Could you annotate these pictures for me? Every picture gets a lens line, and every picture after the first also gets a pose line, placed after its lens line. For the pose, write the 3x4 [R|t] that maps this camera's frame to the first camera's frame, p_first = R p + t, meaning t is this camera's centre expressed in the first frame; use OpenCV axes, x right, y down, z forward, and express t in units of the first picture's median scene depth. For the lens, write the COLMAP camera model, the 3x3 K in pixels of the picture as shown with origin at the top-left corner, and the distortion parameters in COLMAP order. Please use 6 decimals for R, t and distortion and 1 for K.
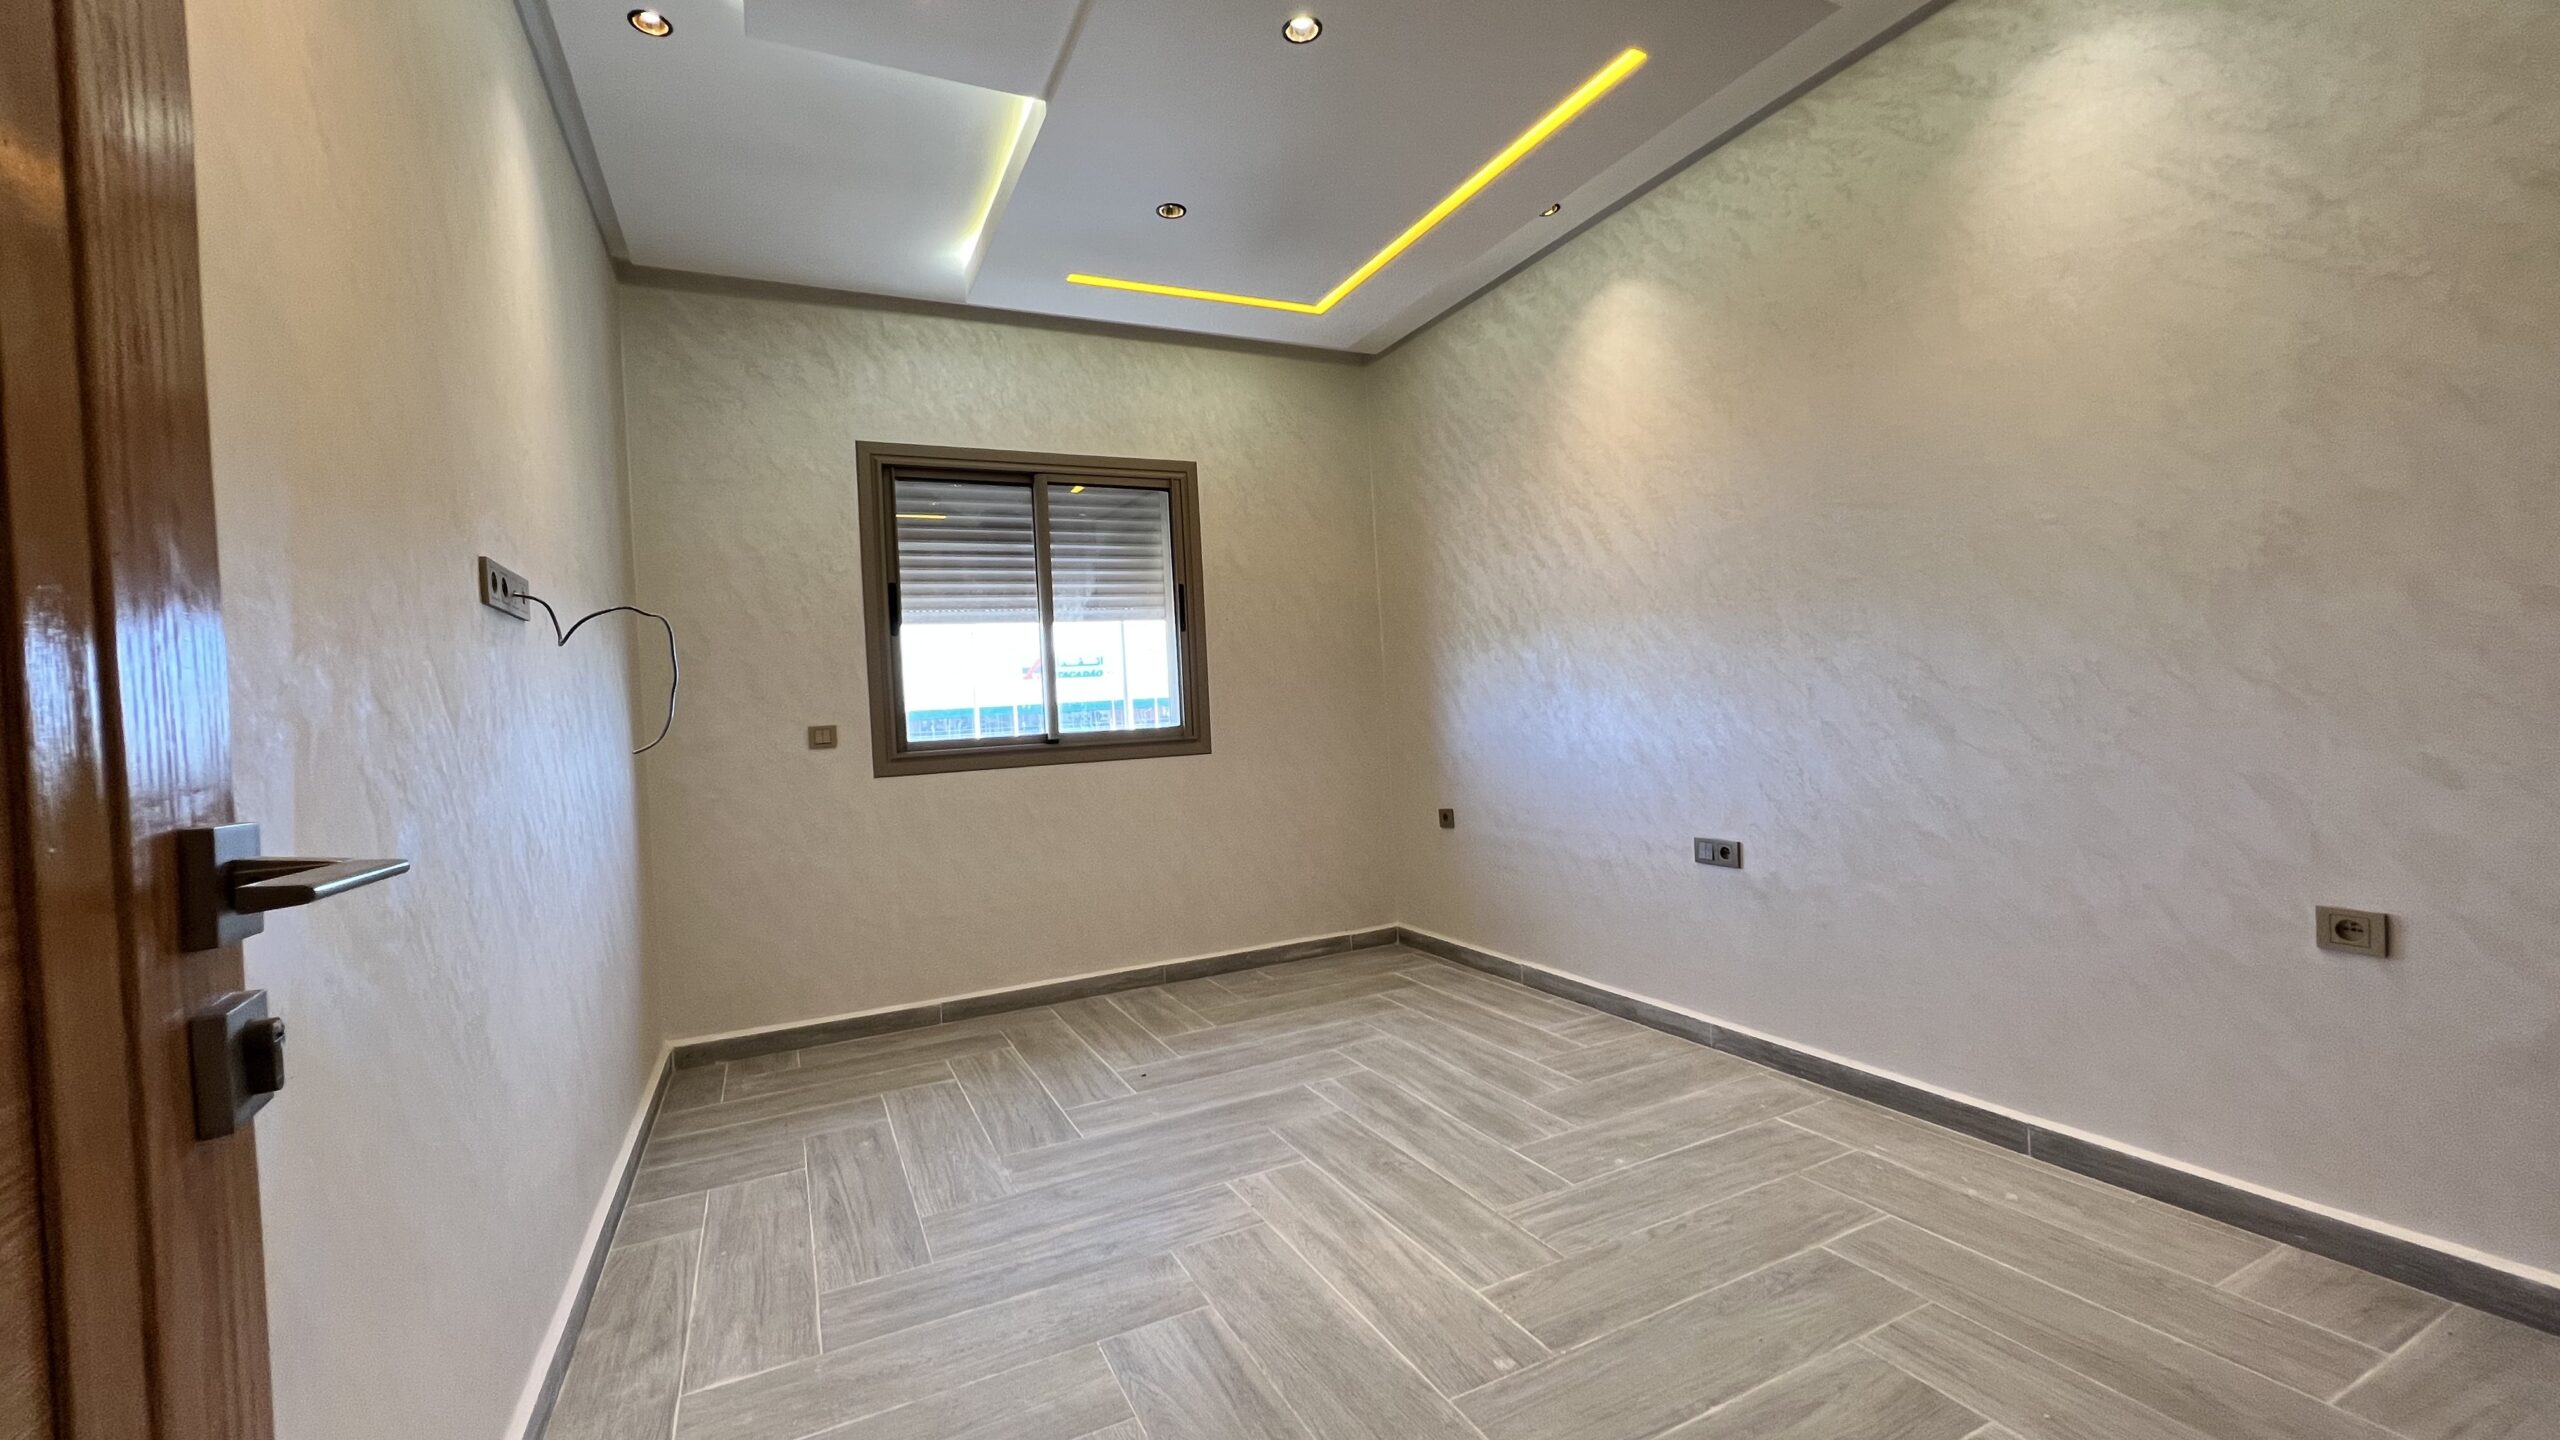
lens RADIAL K [[1032.6, 0, 1271.7], [0, 1032.6, 721.3], [0, 0, 1]] dist [-0.002738, 0.000149]
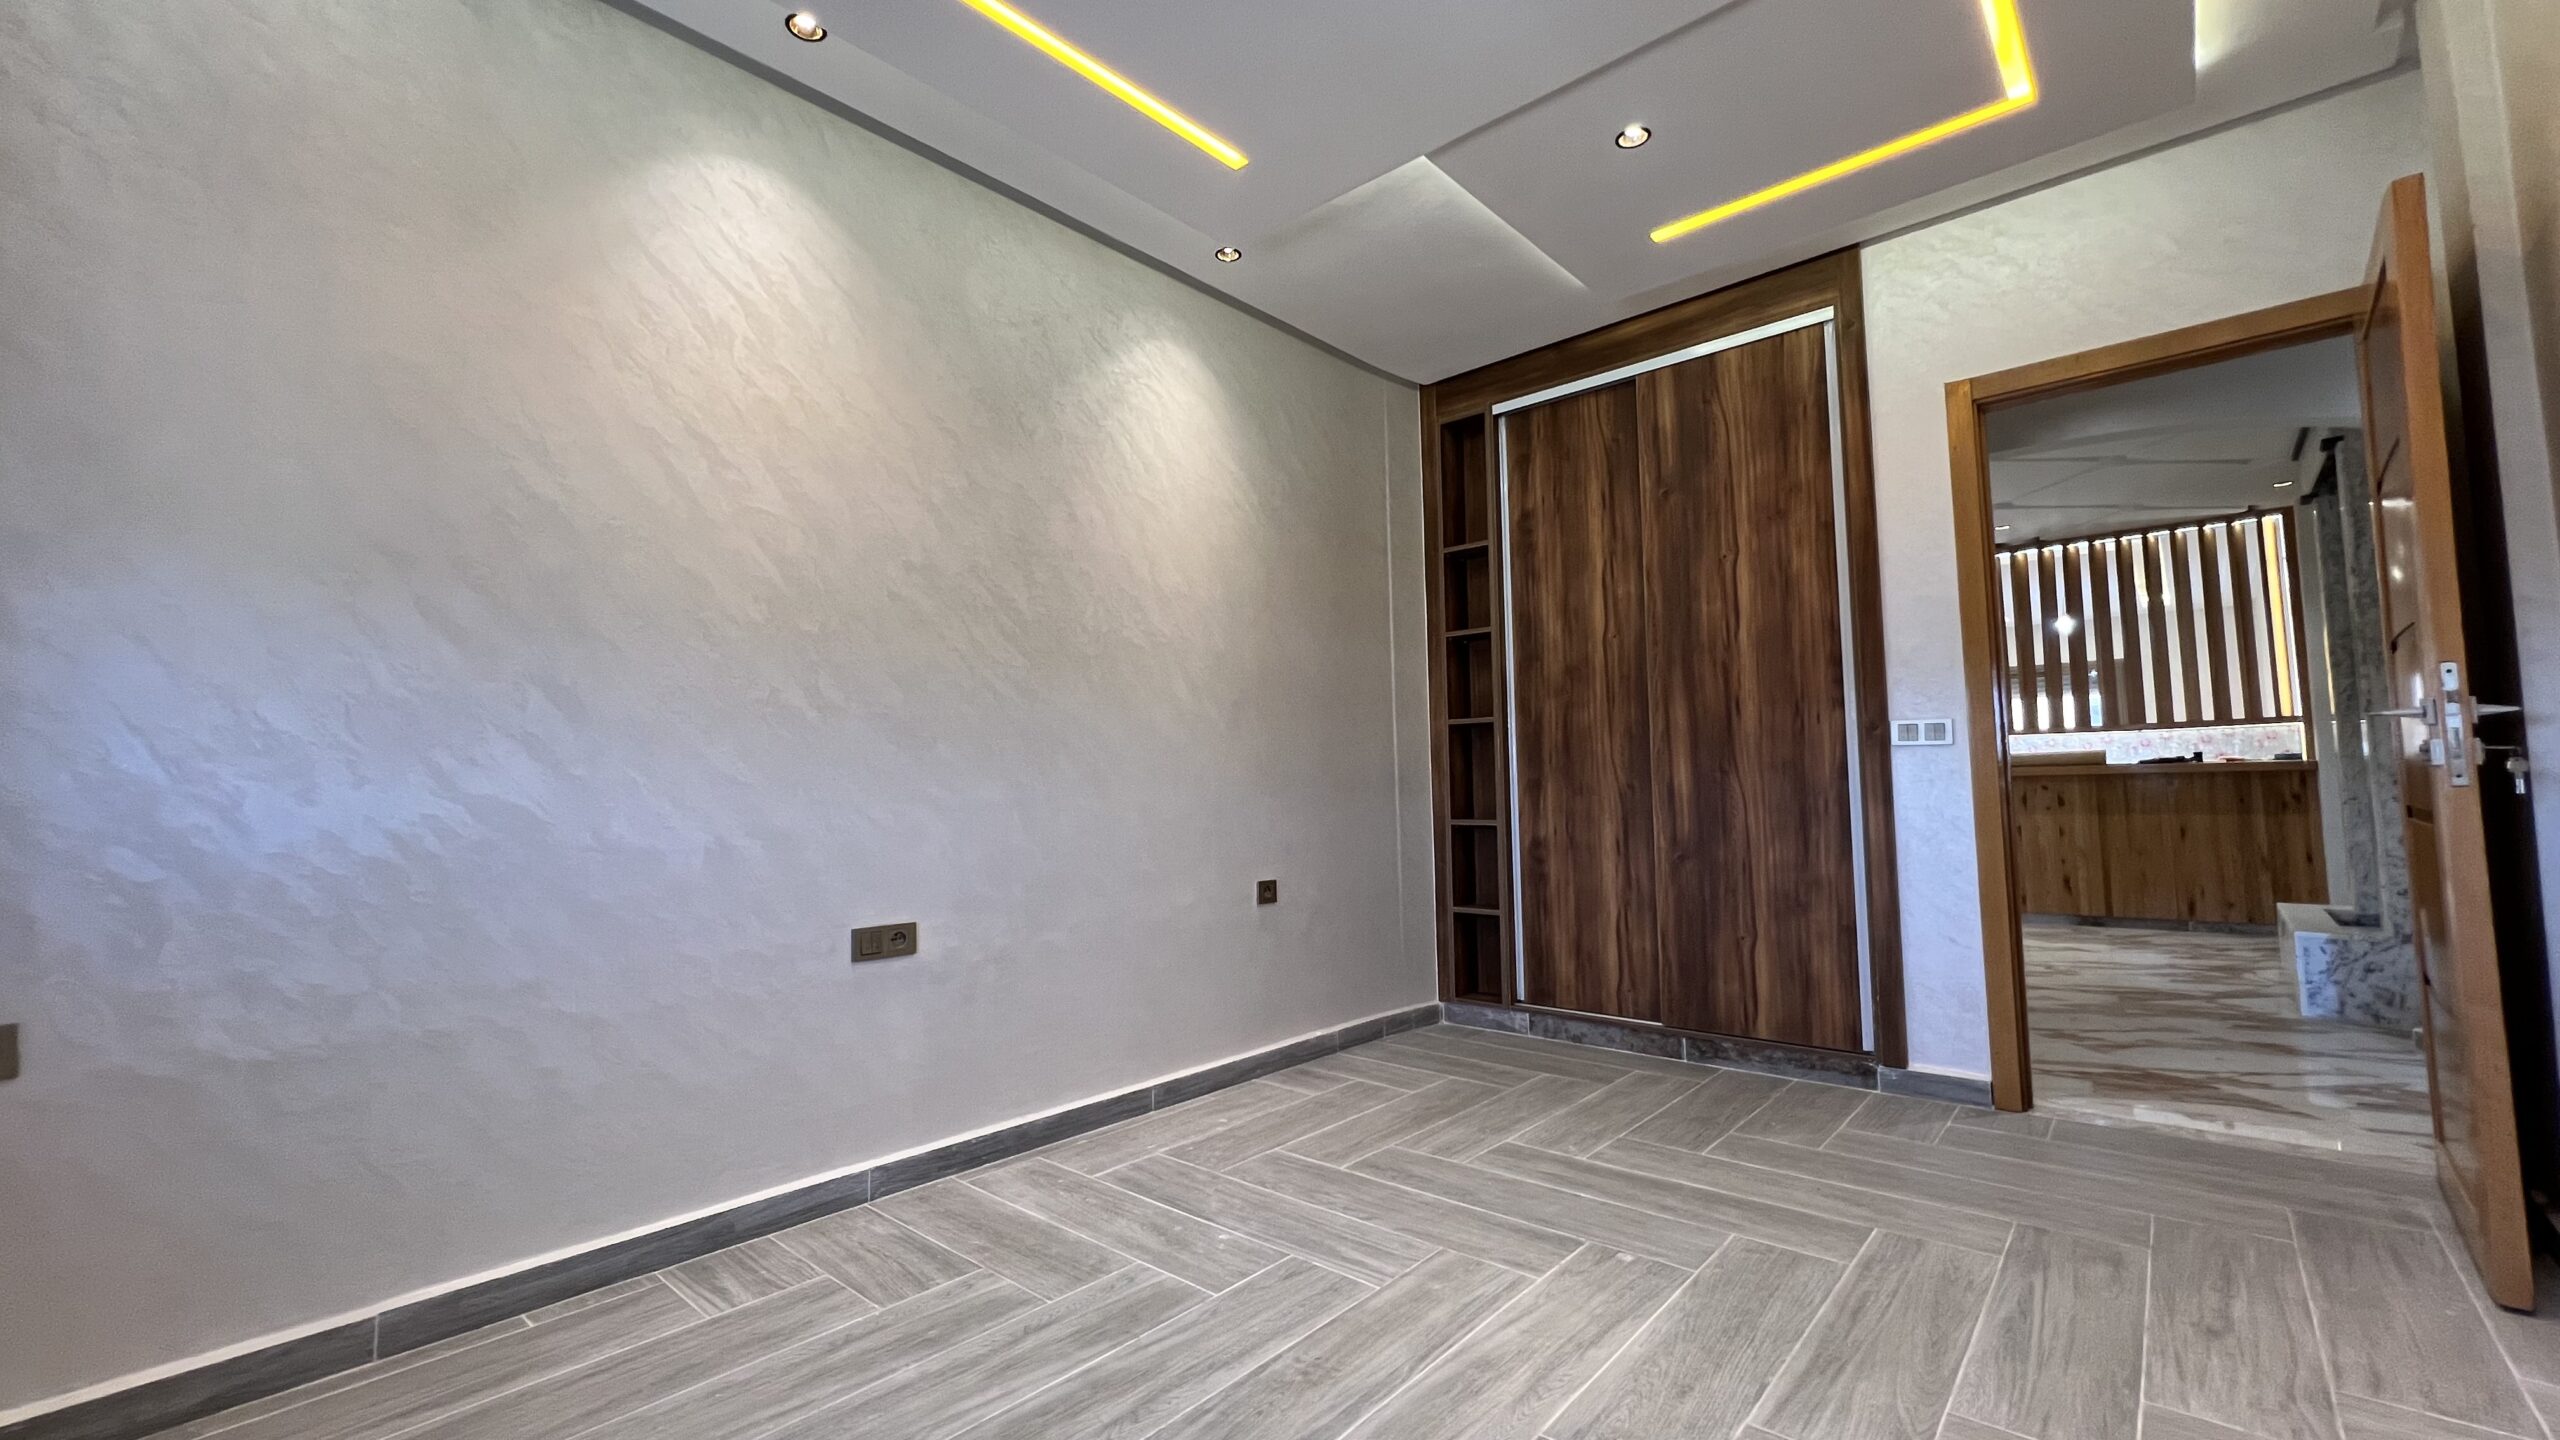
lens RADIAL K [[1032.6, 0, 1267.8], [0, 1032.6, 720.8], [0, 0, 1]] dist [-0.002738, 0.000149]
pose [[-0.380067, 0.124269, 0.916573, -0.552425], [0.052371, 0.992235, -0.112811, 0.076352], [-0.923475, 0.005126, -0.383624, 1.270665]]
